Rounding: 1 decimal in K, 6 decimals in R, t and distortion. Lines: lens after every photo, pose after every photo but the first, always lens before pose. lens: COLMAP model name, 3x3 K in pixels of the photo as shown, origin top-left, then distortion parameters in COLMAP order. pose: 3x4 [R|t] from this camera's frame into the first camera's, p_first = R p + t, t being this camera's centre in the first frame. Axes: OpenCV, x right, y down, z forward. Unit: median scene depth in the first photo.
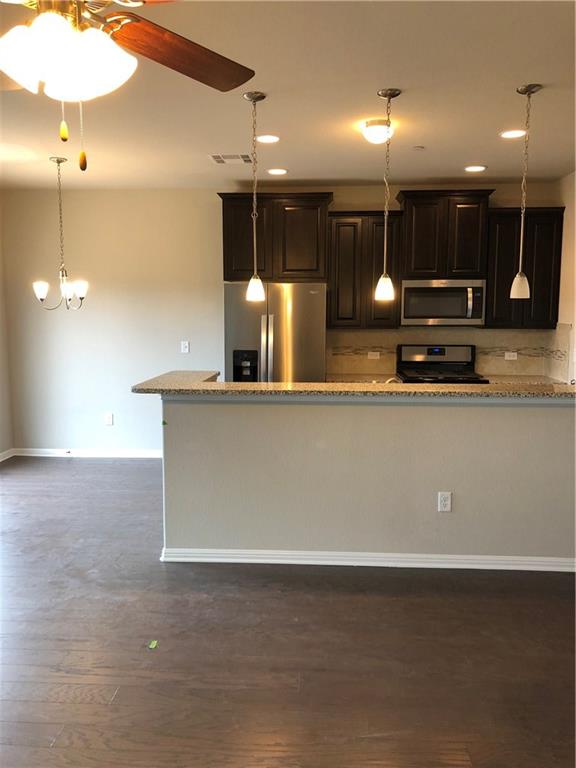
lens RADIAL K [[620.1, 0, 287.5], [0, 620.1, 381.1], [0, 0, 1]] dist [0.033691, -0.030475]
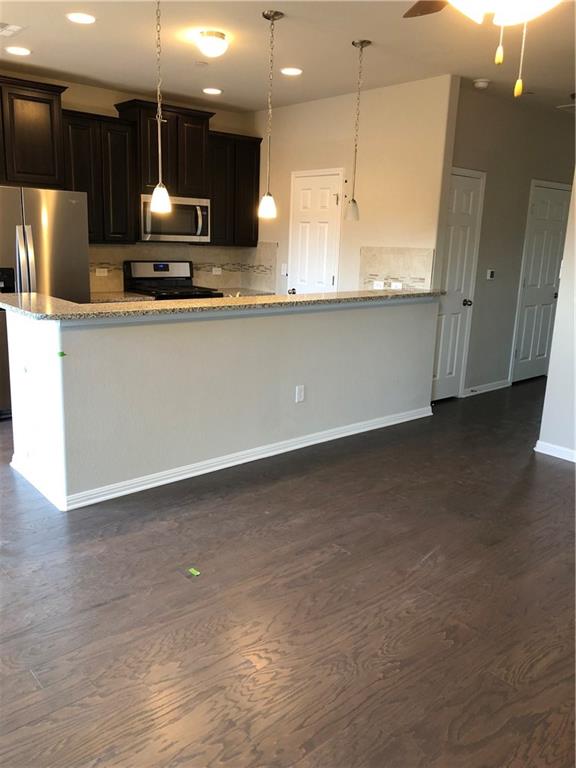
lens RADIAL K [[620.1, 0, 273.1], [0, 620.1, 380.3], [0, 0, 1]] dist [0.033691, -0.030475]
pose [[0.722312, -0.136330, 0.677997, -0.573073], [0.047371, 0.987828, 0.148163, -0.010178], [-0.689943, -0.074903, 0.719977, 0.179543]]
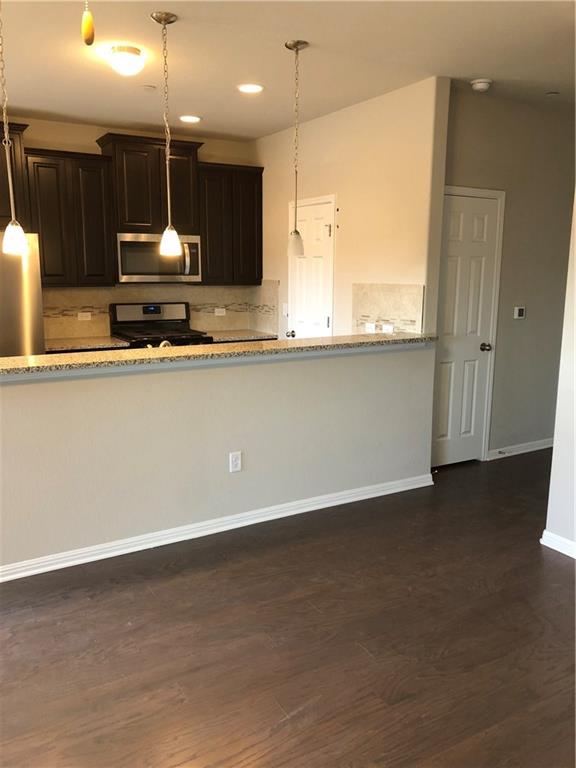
lens RADIAL K [[620.1, 0, 279.9], [0, 620.1, 379.6], [0, 0, 1]] dist [0.033691, -0.030475]
pose [[0.832302, -0.096795, 0.545805, -0.210774], [0.059775, 0.994567, 0.085229, -0.016838], [-0.551090, -0.038311, 0.833566, 0.139367]]
